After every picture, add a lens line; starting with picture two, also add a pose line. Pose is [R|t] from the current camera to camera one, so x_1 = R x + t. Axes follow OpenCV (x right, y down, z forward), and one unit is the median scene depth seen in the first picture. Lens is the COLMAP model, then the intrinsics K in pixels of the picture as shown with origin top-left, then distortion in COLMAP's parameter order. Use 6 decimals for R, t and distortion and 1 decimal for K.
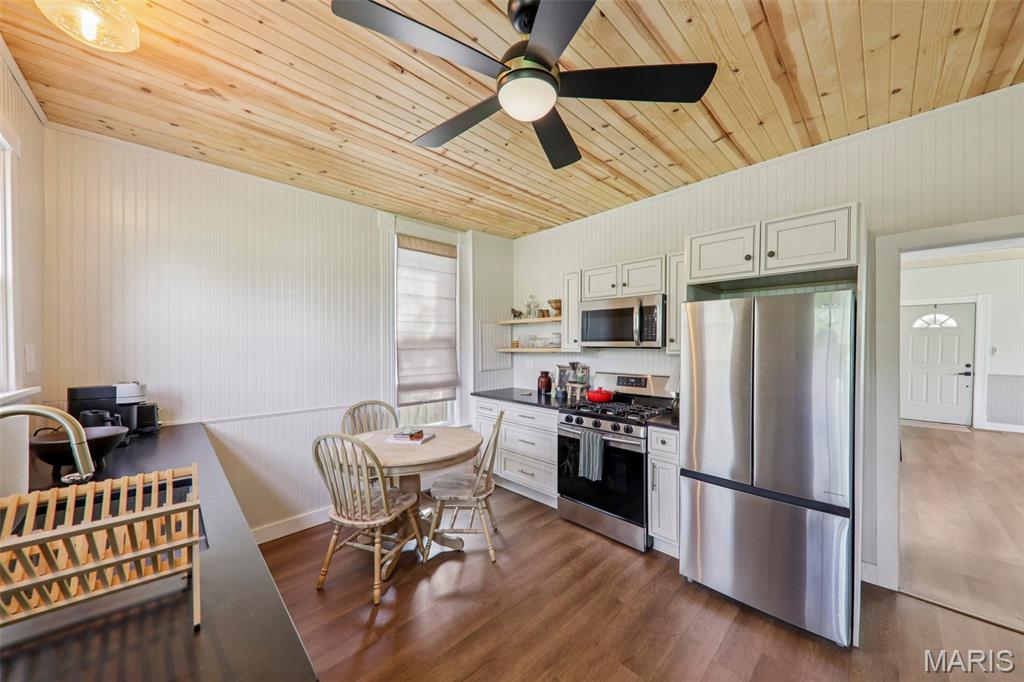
lens RADIAL K [[360.9, 0, 512.0], [0, 360.9, 341.0], [0, 0, 1]] dist [-0.001626, -0.000357]
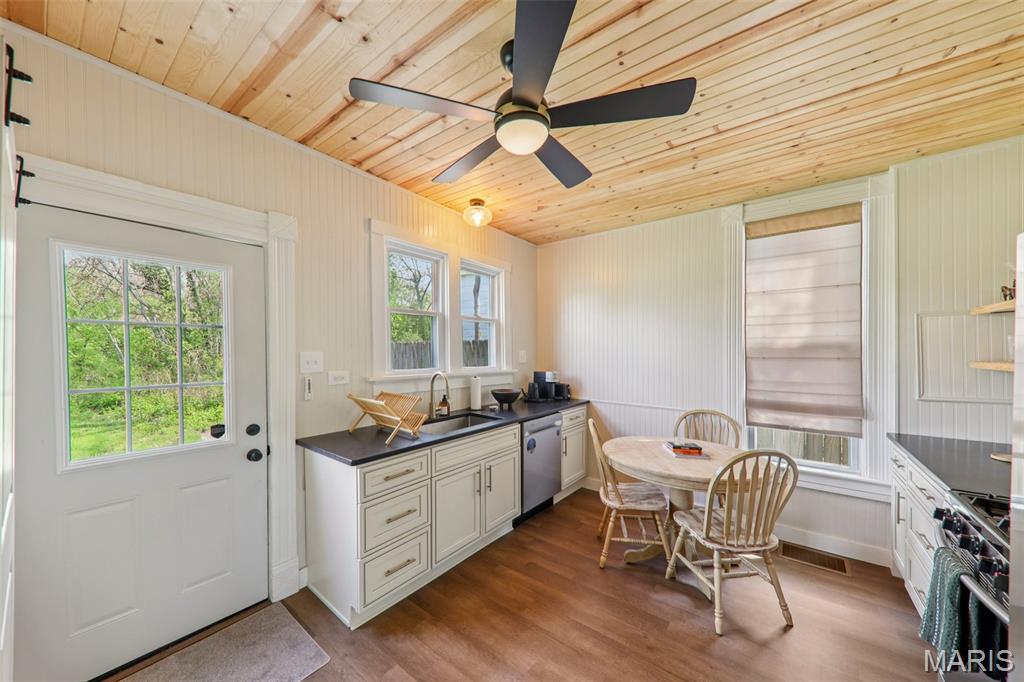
lens RADIAL K [[352.6, 0, 507.2], [0, 352.6, 343.9], [0, 0, 1]] dist [0.000528, -0.000228]
pose [[0.133377, -0.010913, -0.991005, 0.496915], [0.005496, 0.999932, -0.010272, -0.005012], [0.991050, -0.004077, 0.133428, 0.355603]]
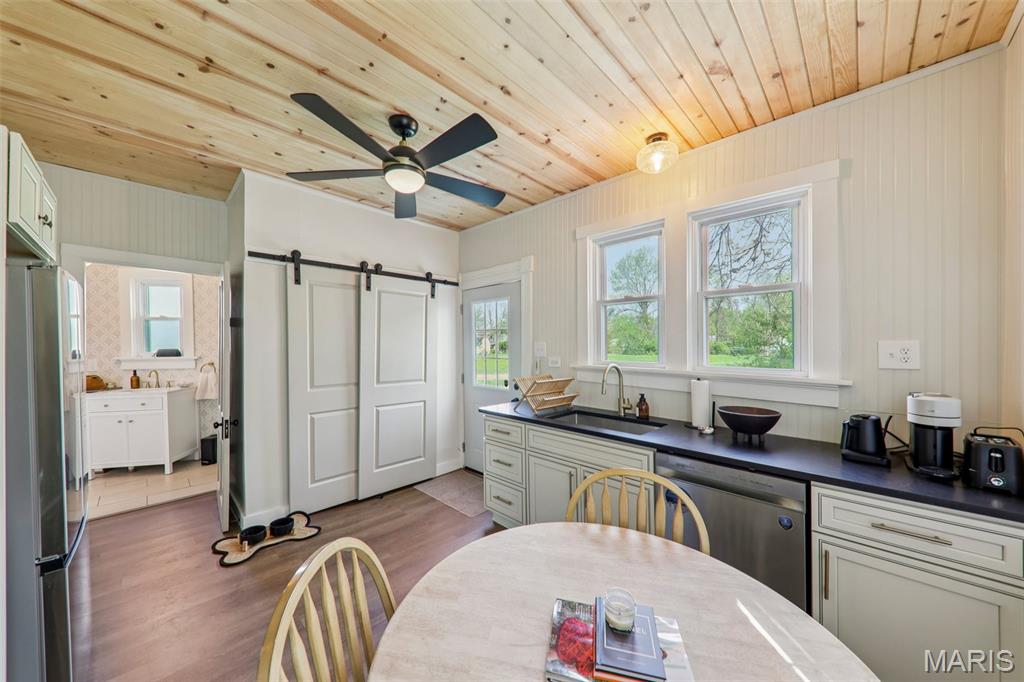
lens RADIAL K [[352.6, 0, 507.2], [0, 352.6, 343.9], [0, 0, 1]] dist [0.000528, -0.000228]
pose [[-0.999768, 0.001573, -0.021469, -0.158593], [0.001856, 0.999912, -0.013167, 0.019560], [0.021446, -0.013204, -0.999683, 1.115019]]
